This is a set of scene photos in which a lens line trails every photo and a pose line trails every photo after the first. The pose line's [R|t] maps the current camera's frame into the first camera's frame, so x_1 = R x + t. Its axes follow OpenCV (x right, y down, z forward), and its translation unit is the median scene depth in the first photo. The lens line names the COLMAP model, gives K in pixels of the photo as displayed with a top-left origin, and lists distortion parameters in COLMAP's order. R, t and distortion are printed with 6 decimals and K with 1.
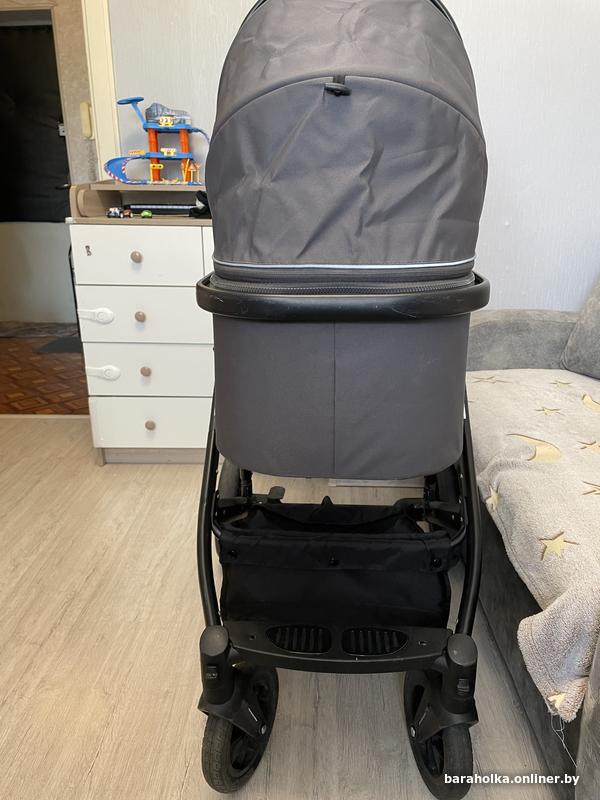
lens RADIAL K [[610.5, 0, 306.8], [0, 610.5, 402.5], [0, 0, 1]] dist [0.071352, -0.096736]
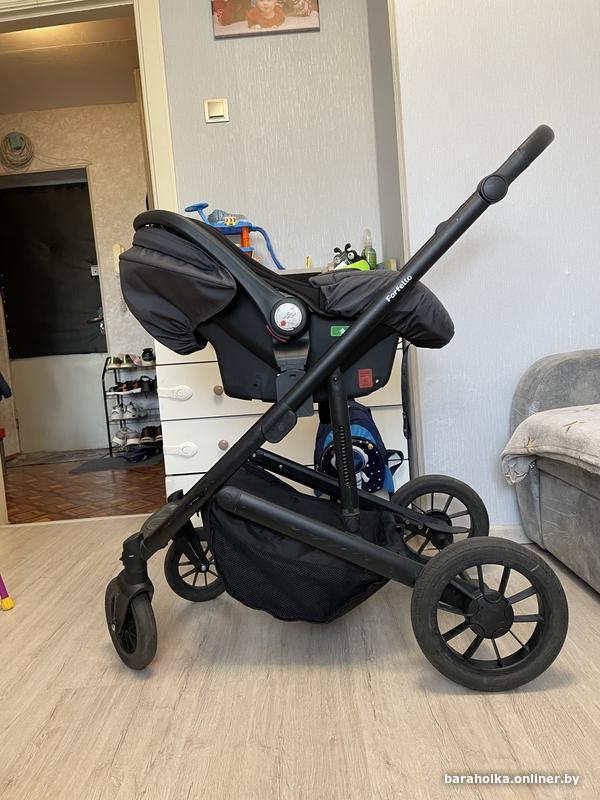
lens RADIAL K [[610.5, 0, 294.7], [0, 610.5, 394.4], [0, 0, 1]] dist [0.071352, -0.096736]
pose [[0.997128, -0.075444, 0.006566, -0.144202], [0.074849, 0.968636, -0.236943, 0.112734], [0.011515, 0.236754, 0.971501, 0.010189]]
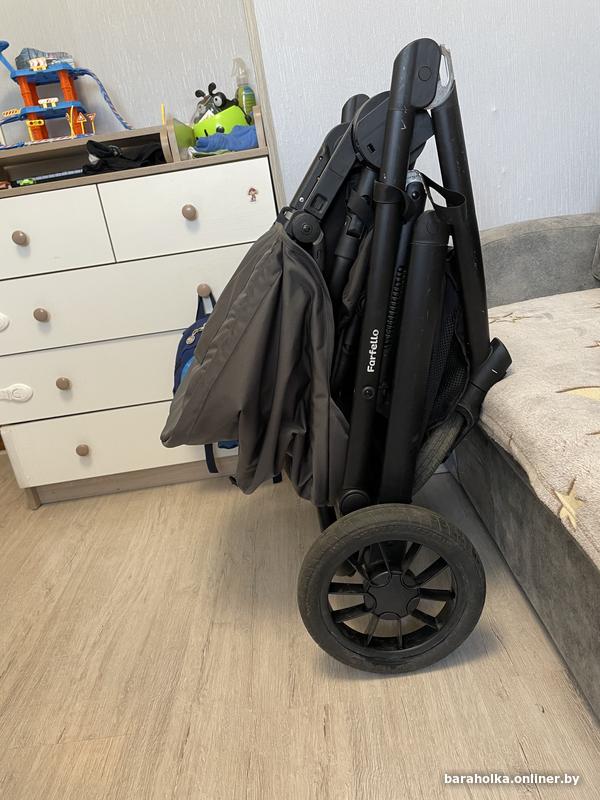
lens RADIAL K [[610.5, 0, 297.7], [0, 610.5, 398.3], [0, 0, 1]] dist [0.071352, -0.096736]
pose [[0.986767, -0.161646, -0.012741, 0.038498], [0.161810, 0.986735, 0.013127, 0.005459], [0.010450, -0.015015, 0.999833, 0.214507]]
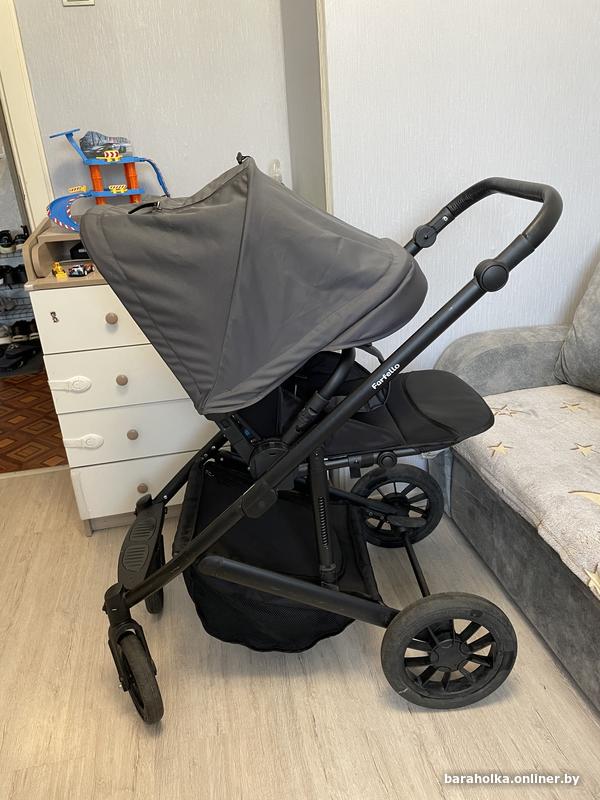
lens RADIAL K [[610.5, 0, 298.5], [0, 610.5, 395.1], [0, 0, 1]] dist [0.071352, -0.096736]
pose [[0.974119, -0.140306, 0.177217, -0.171564], [0.125948, 0.987957, 0.089877, -0.158997], [-0.187693, -0.065230, 0.980059, 0.049097]]
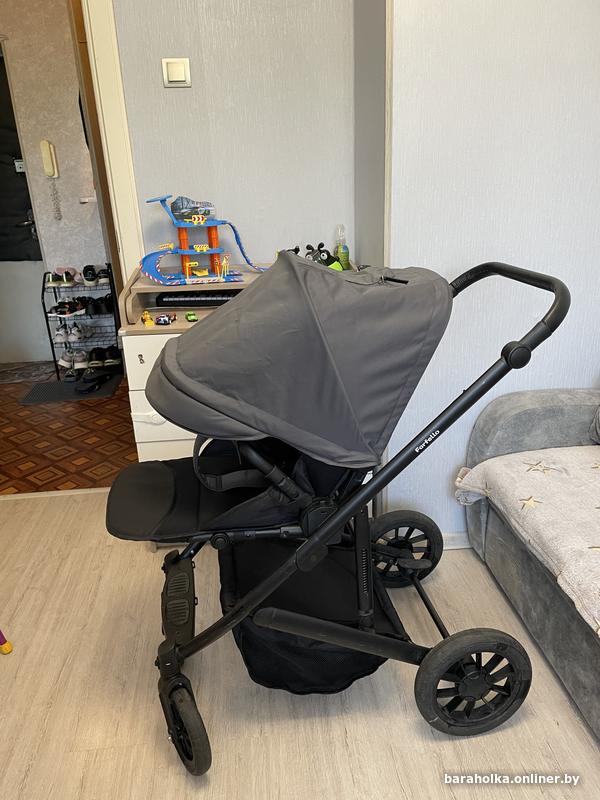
lens RADIAL K [[610.5, 0, 301.3], [0, 610.5, 405.9], [0, 0, 1]] dist [0.071352, -0.096736]
pose [[0.991578, -0.076335, 0.104625, -0.188528], [0.070971, 0.996012, 0.054077, -0.190951], [-0.108336, -0.046196, 0.993040, -0.045746]]
